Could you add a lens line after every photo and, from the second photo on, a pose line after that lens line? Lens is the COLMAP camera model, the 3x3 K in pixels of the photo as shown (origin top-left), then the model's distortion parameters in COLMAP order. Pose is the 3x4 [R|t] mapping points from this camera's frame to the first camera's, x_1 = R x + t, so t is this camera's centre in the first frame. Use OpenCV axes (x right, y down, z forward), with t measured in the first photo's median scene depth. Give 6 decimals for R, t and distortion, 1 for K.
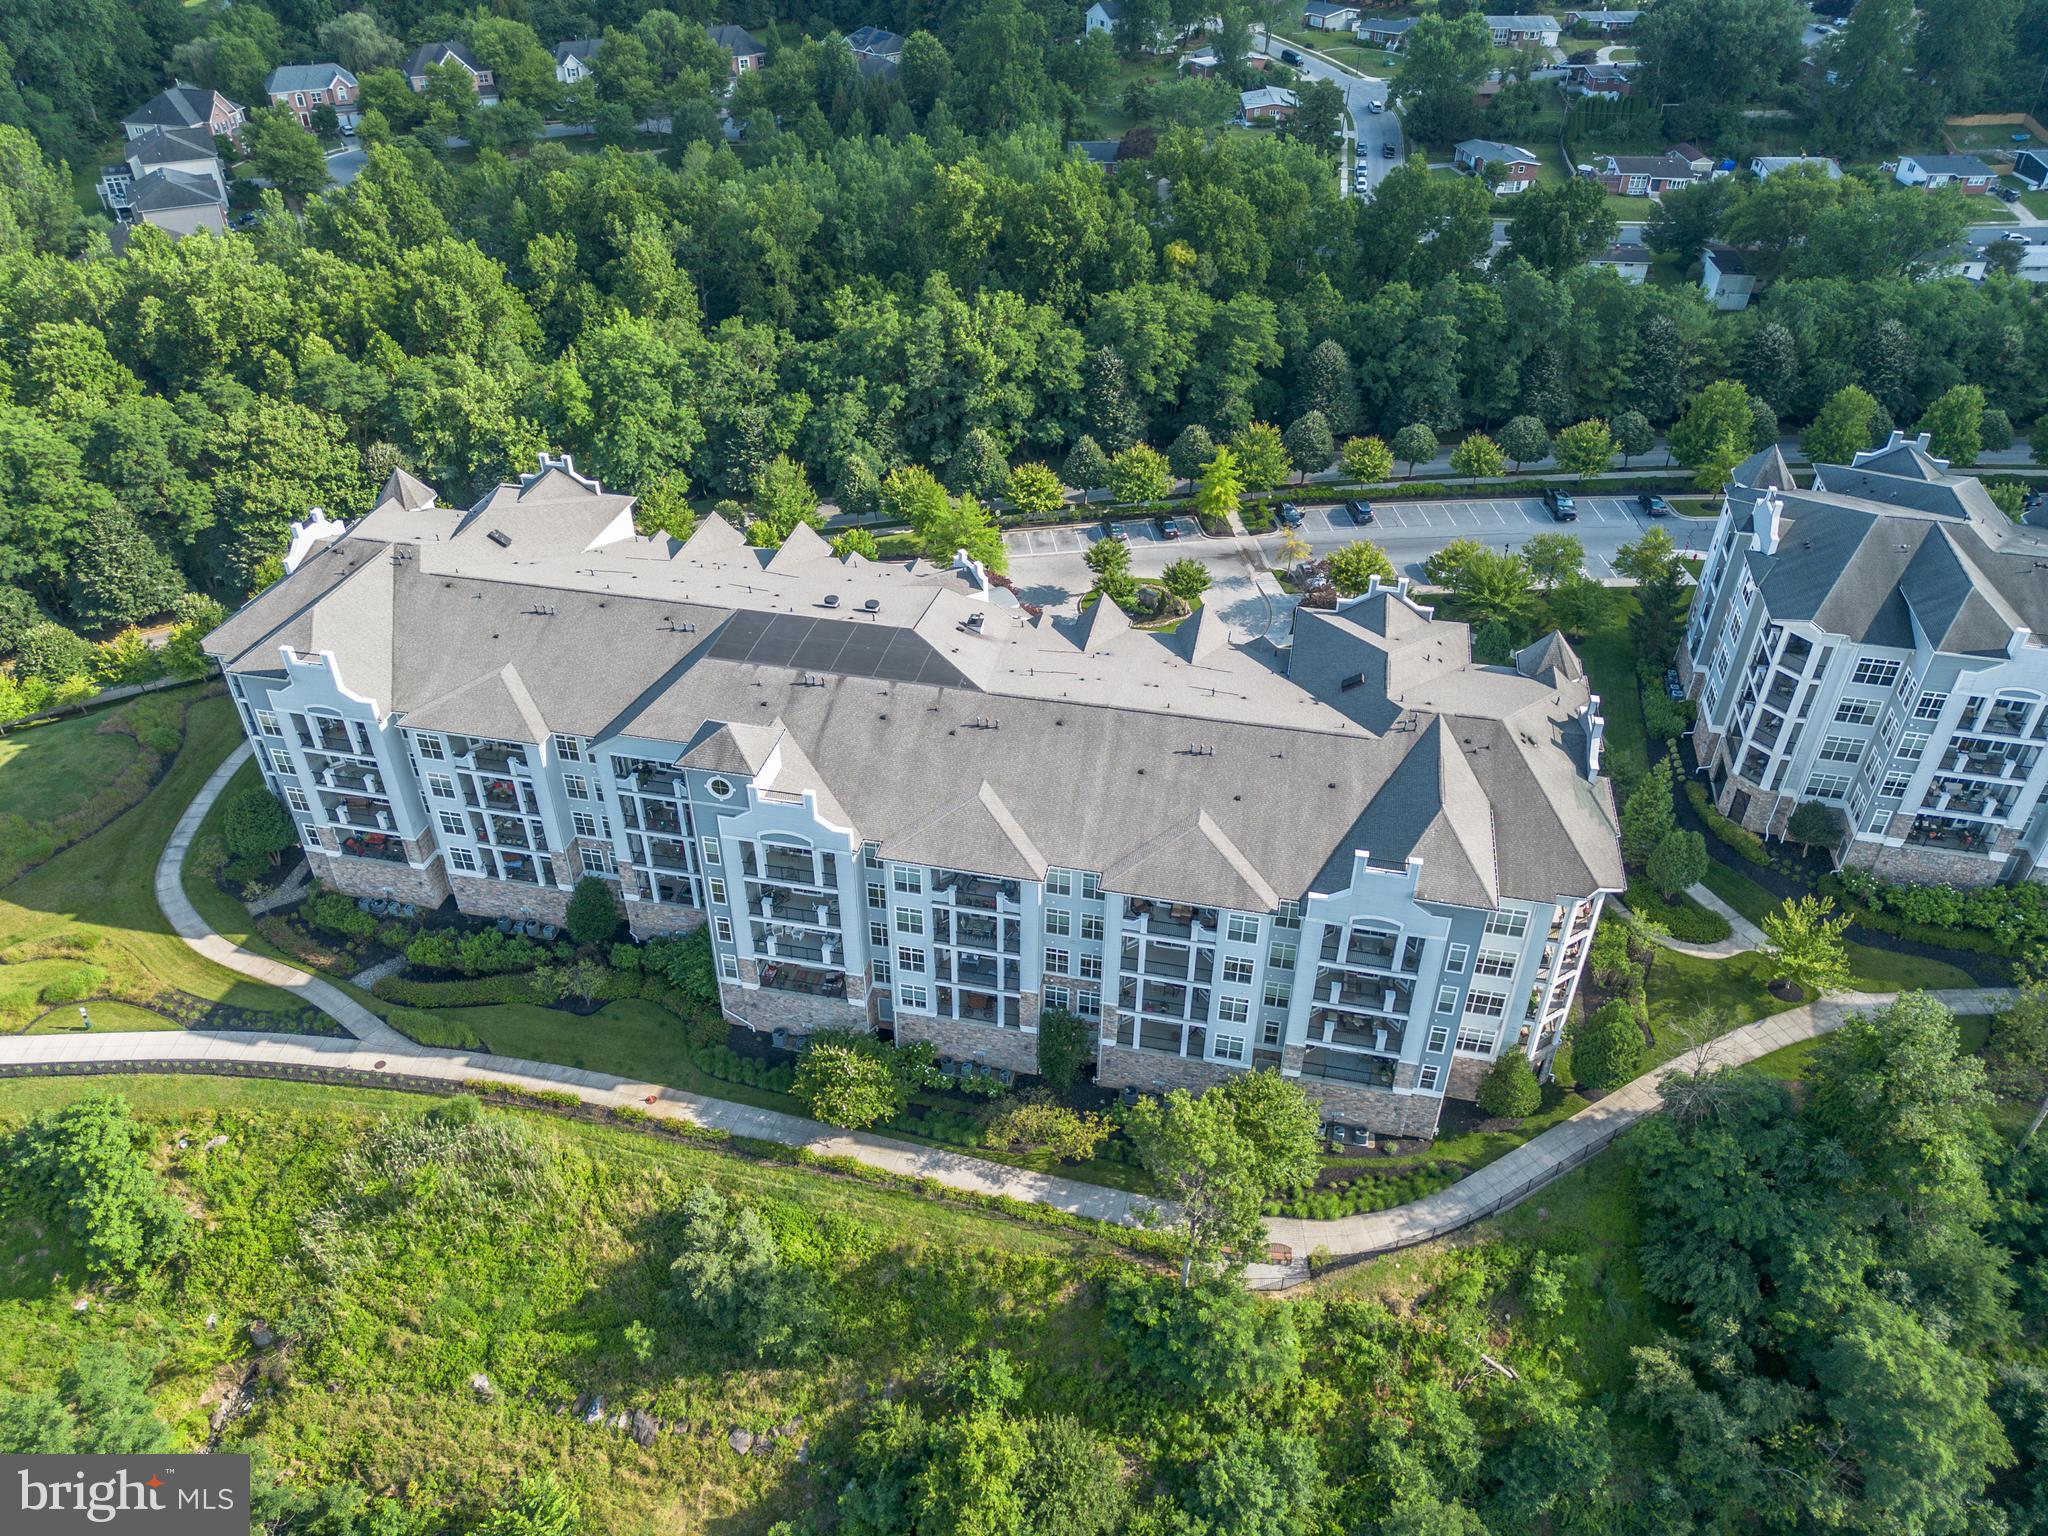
lens RADIAL K [[1477.4, 0, 1028.5], [0, 1477.4, 780.3], [0, 0, 1]] dist [0.058696, -0.059098]
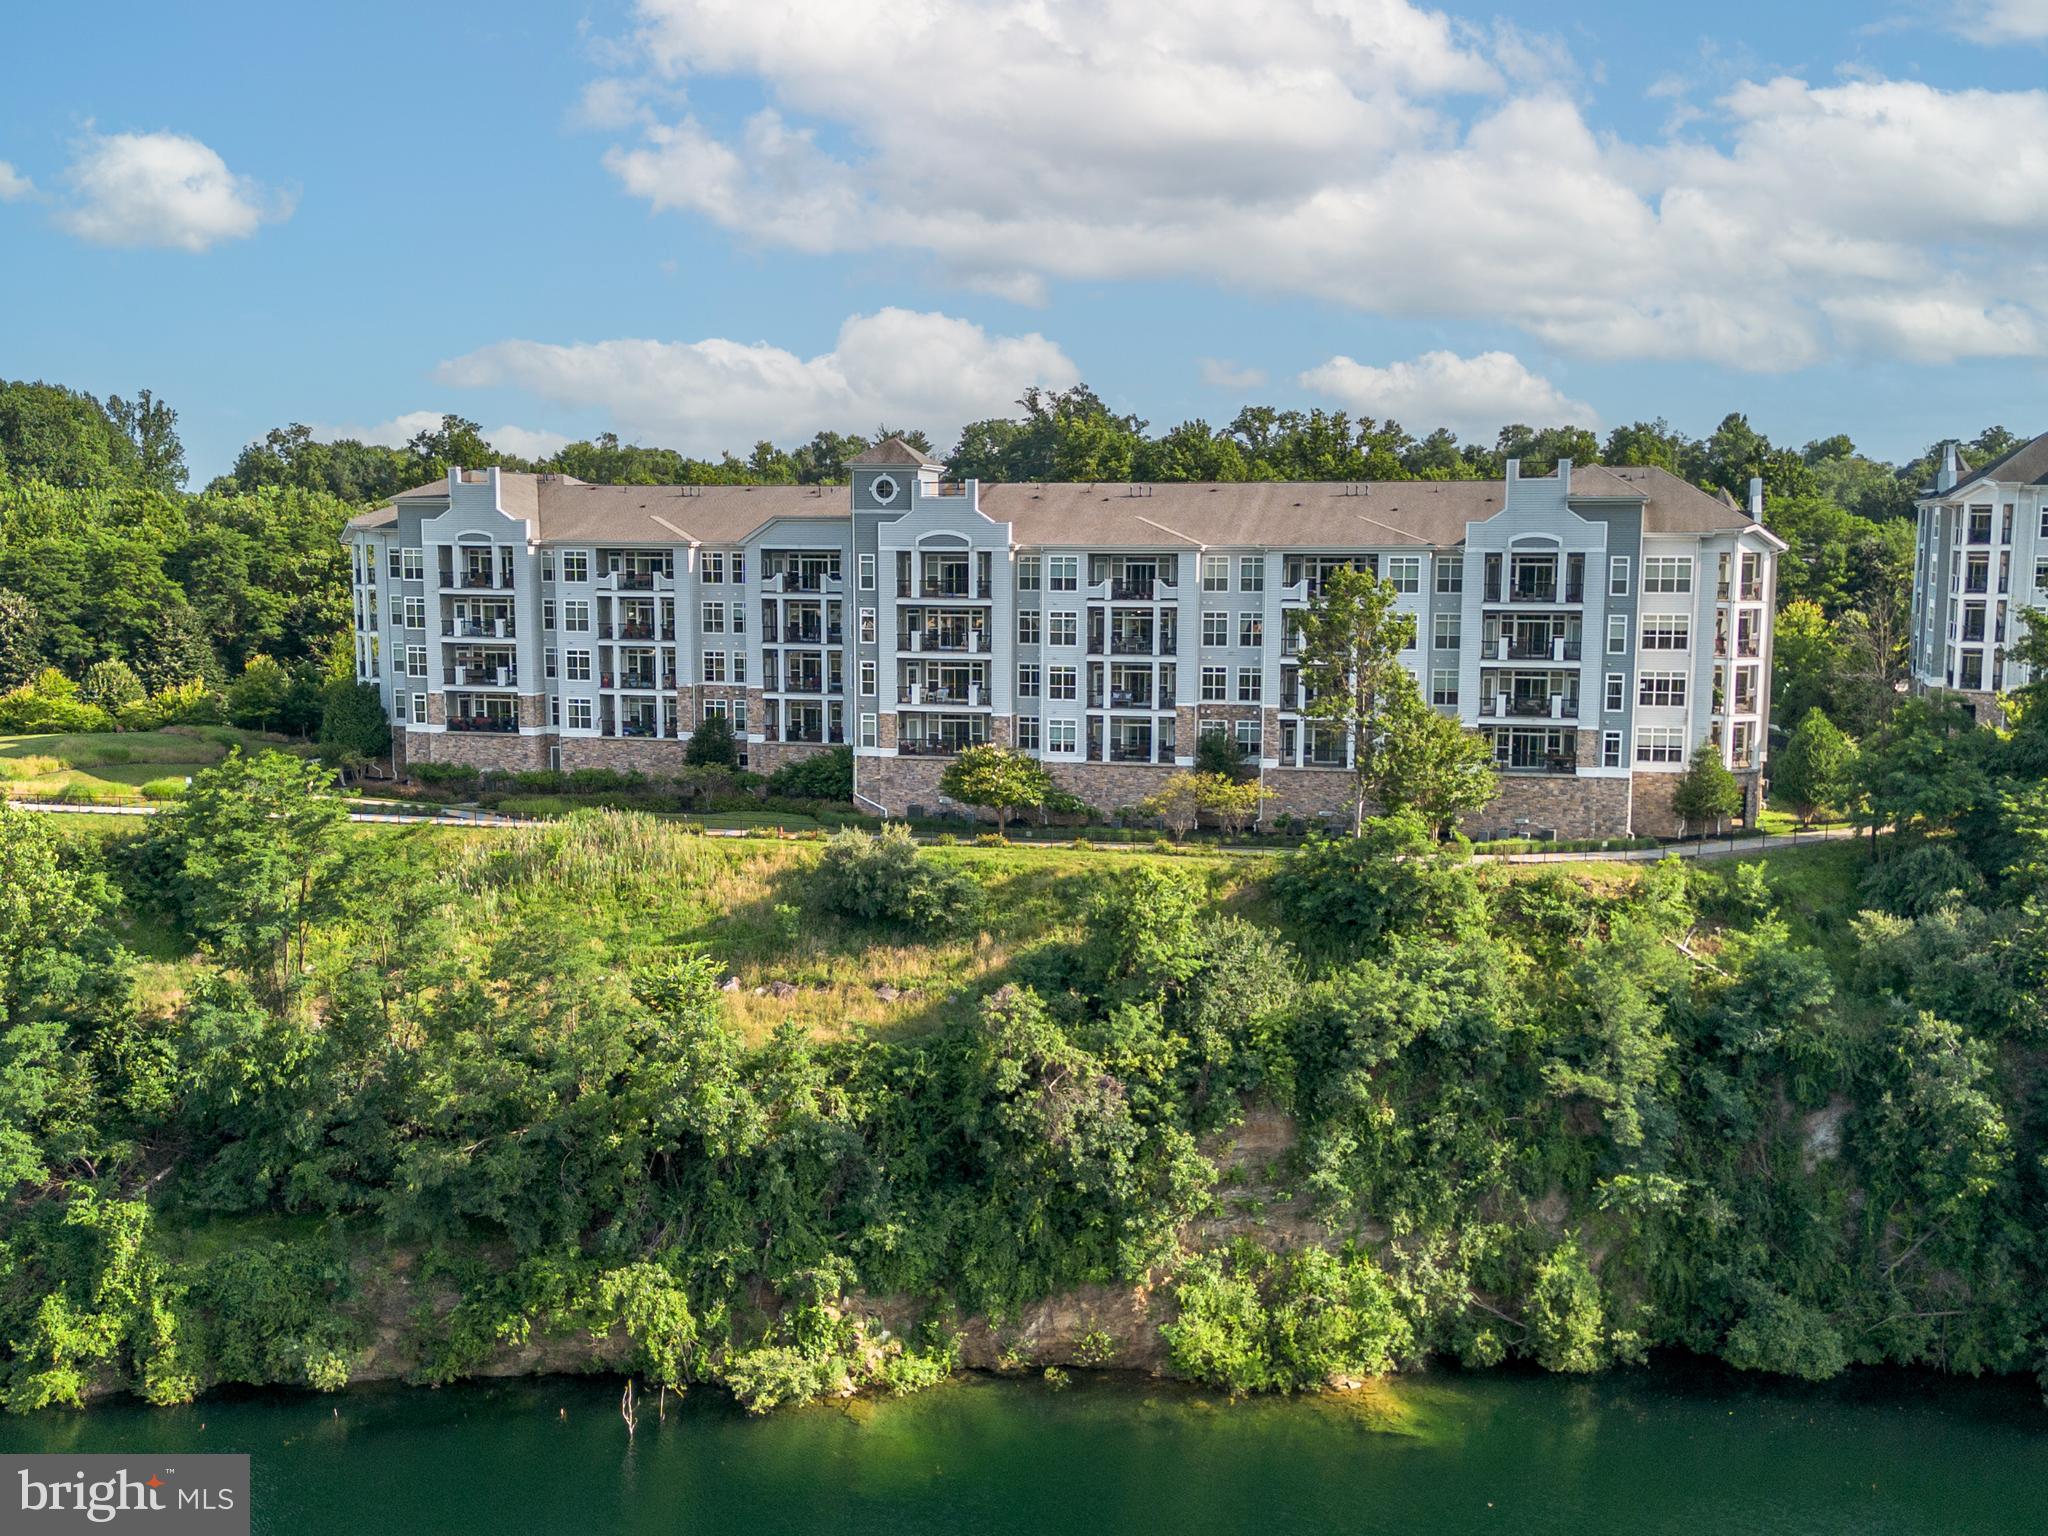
lens RADIAL K [[2300.7, 0, 1009.8], [0, 2300.7, 843.2], [0, 0, 1]] dist [0.046057, 0.000000]
pose [[0.998834, 0.002148, -0.048232, -0.038681], [-0.024575, 0.882528, -0.469618, 0.858911], [0.041557, 0.470256, 0.881551, -0.256346]]
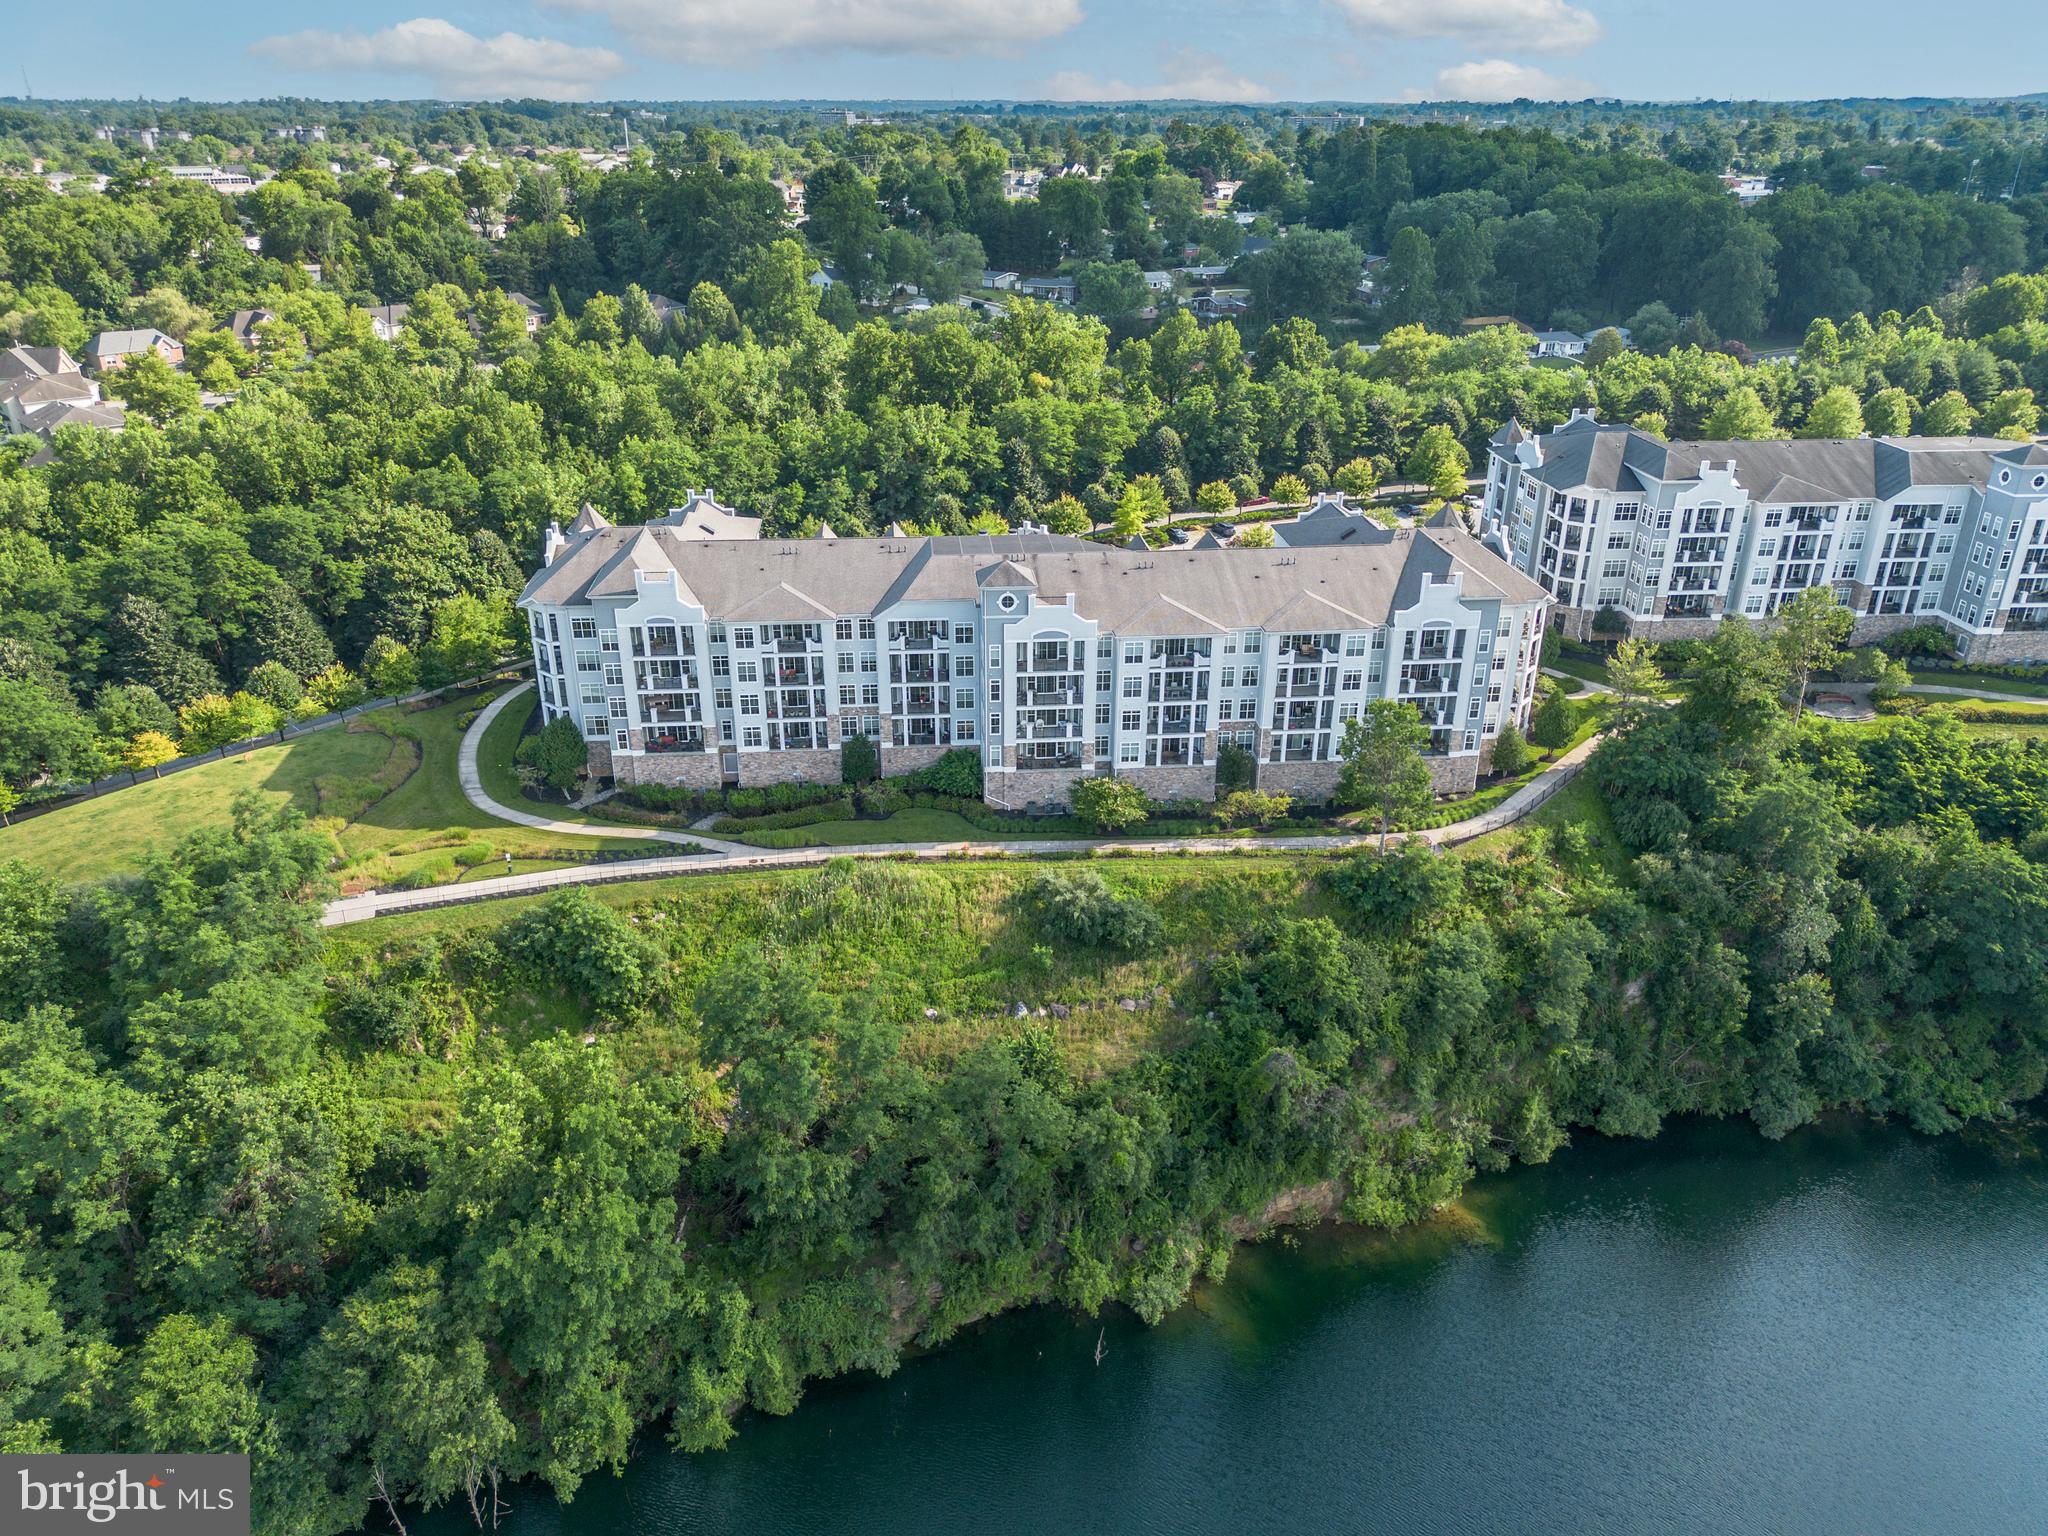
lens RADIAL K [[1477.4, 0, 1048.2], [0, 1477.4, 767.5], [0, 0, 1]] dist [0.058696, -0.059098]
pose [[0.953120, -0.125355, 0.275405, -0.527747], [0.177932, 0.968353, -0.175024, 0.380248], [-0.244749, 0.215822, 0.945261, -0.323169]]
